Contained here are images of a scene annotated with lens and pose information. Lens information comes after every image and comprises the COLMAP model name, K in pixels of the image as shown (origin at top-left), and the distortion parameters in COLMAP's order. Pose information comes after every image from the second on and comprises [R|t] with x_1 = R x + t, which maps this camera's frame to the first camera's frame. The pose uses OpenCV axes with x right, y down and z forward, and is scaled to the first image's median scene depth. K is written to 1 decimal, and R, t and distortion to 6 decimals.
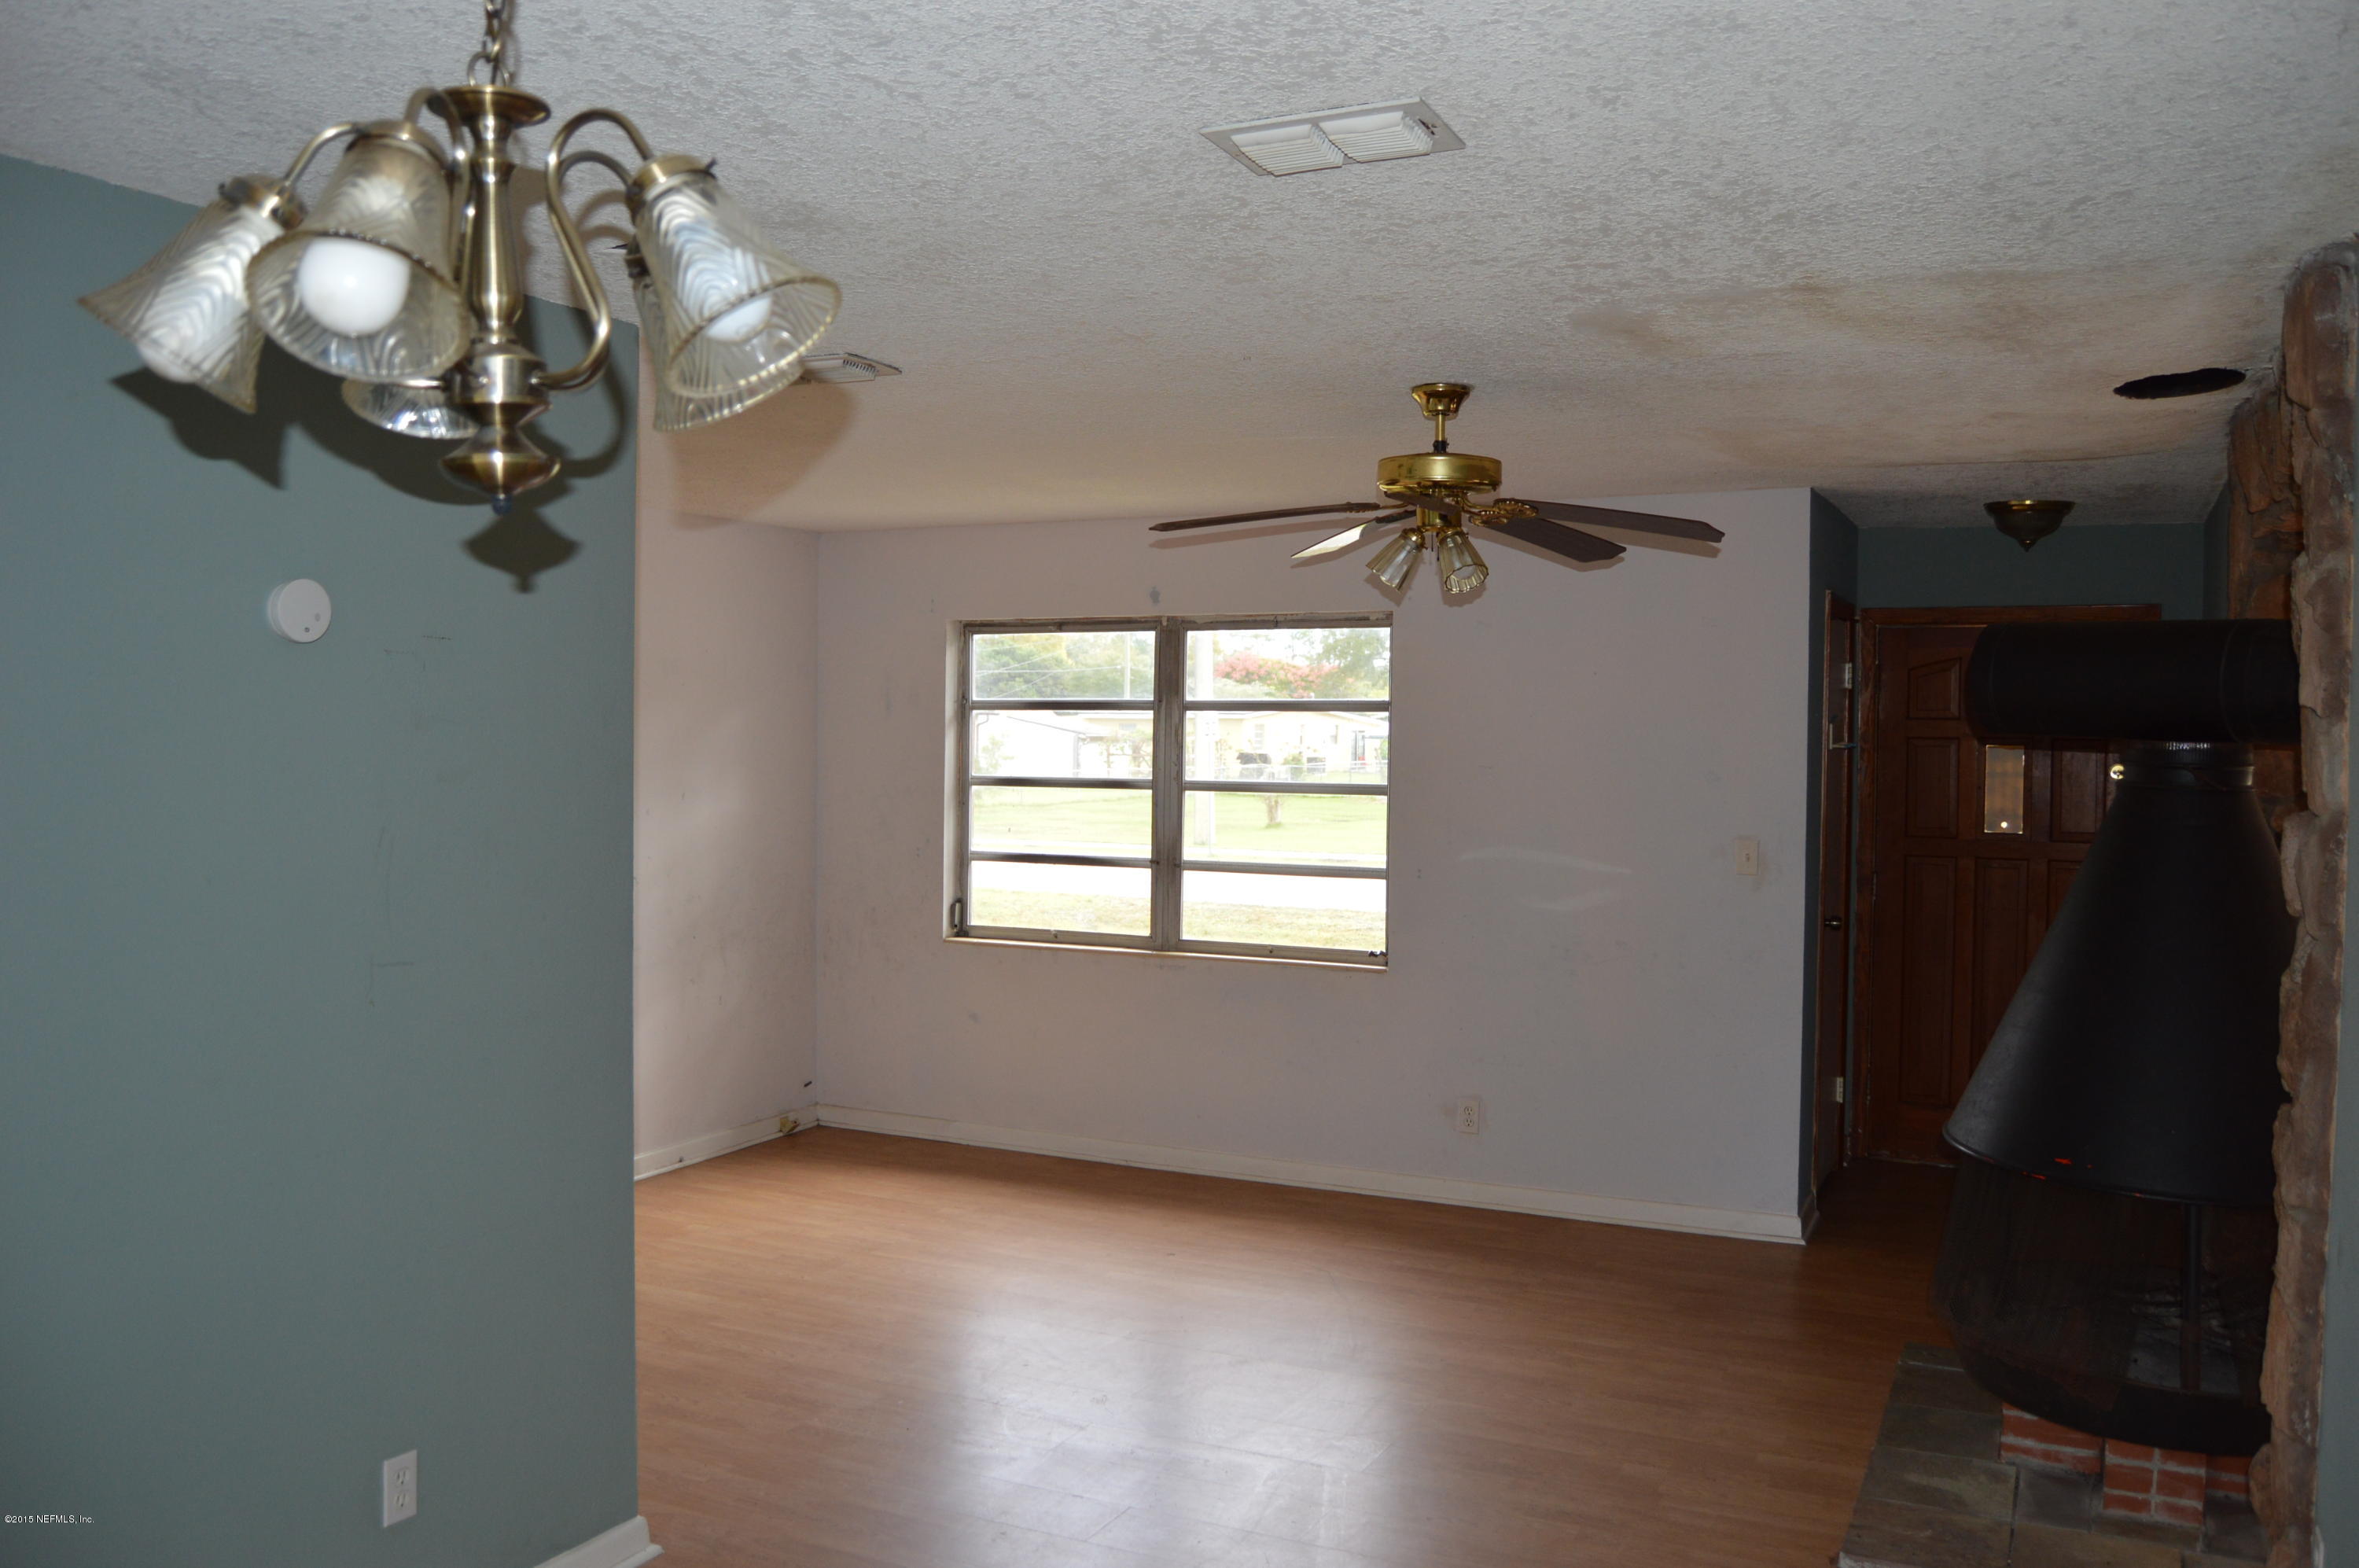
lens RADIAL K [[1871.0, 0, 1180.2], [0, 1871.0, 765.8], [0, 0, 1]] dist [-0.097542, 0.037640]
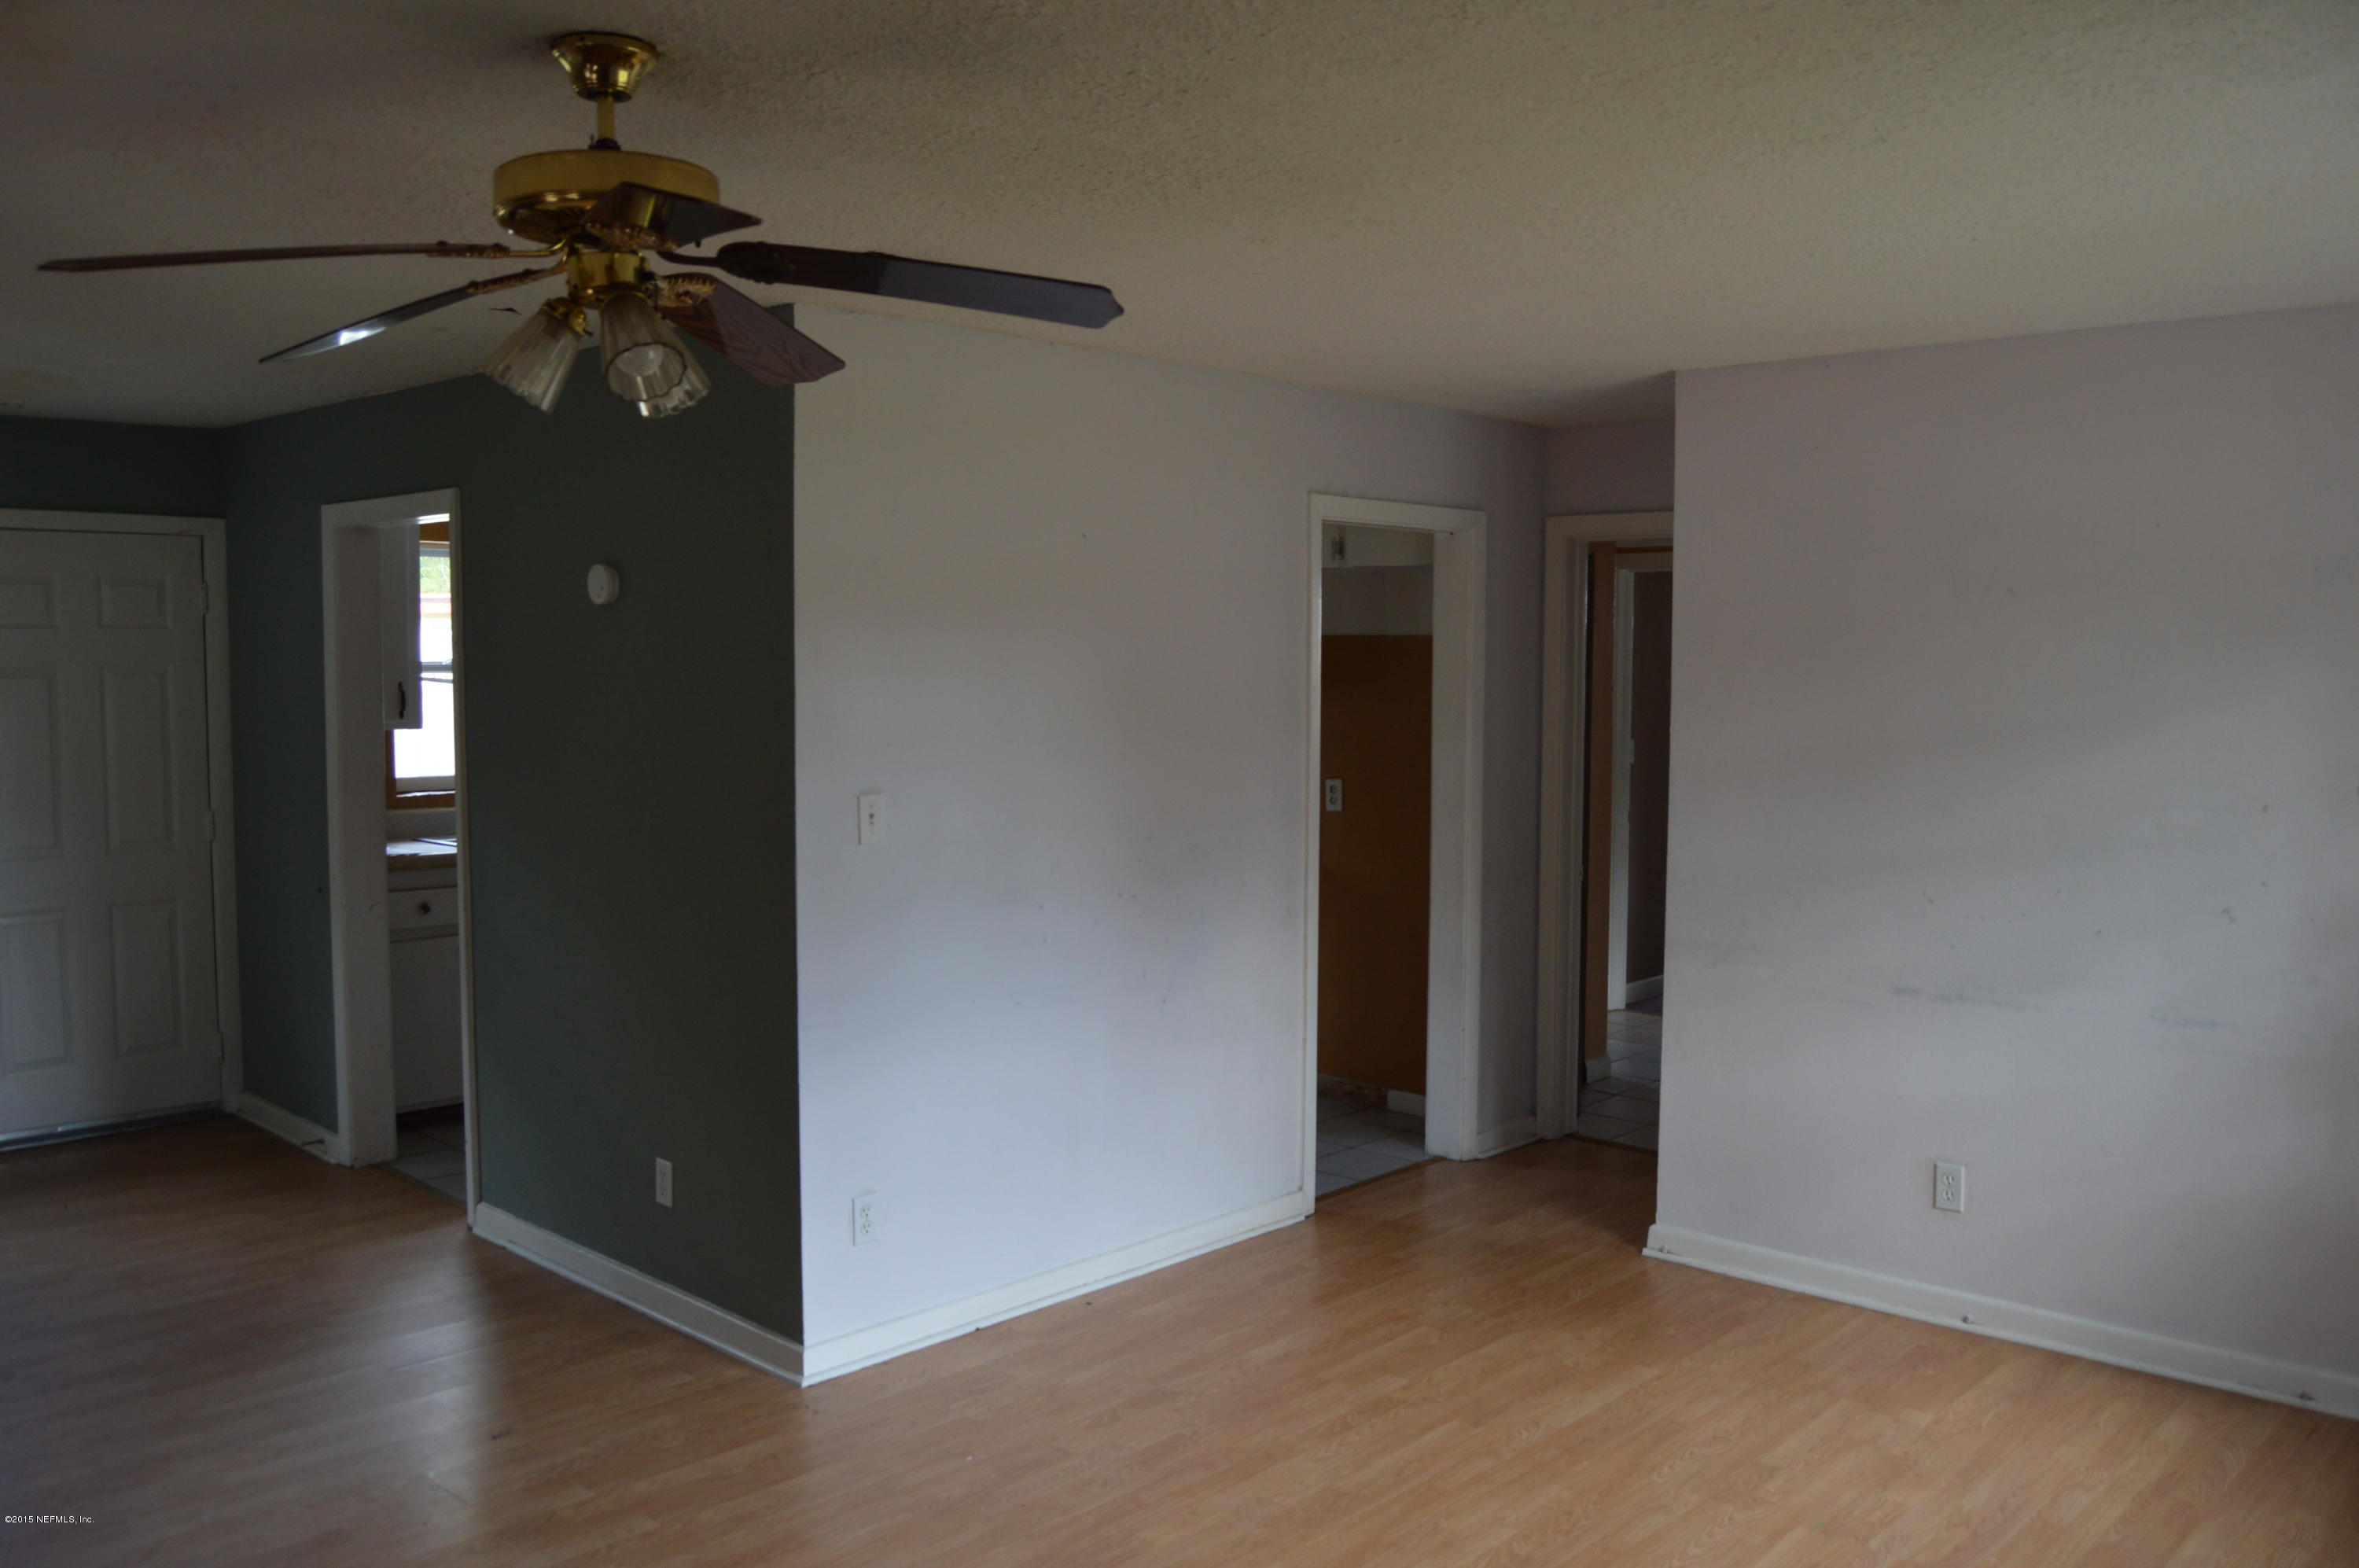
lens RADIAL K [[1874.1, 0, 1177.4], [0, 1874.1, 769.2], [0, 0, 1]] dist [-0.096550, 0.036129]
pose [[-0.274137, 0.049783, -0.960401, 0.499289], [-0.032558, 0.997606, 0.061005, -0.017704], [0.961139, 0.047992, -0.271860, 1.045301]]
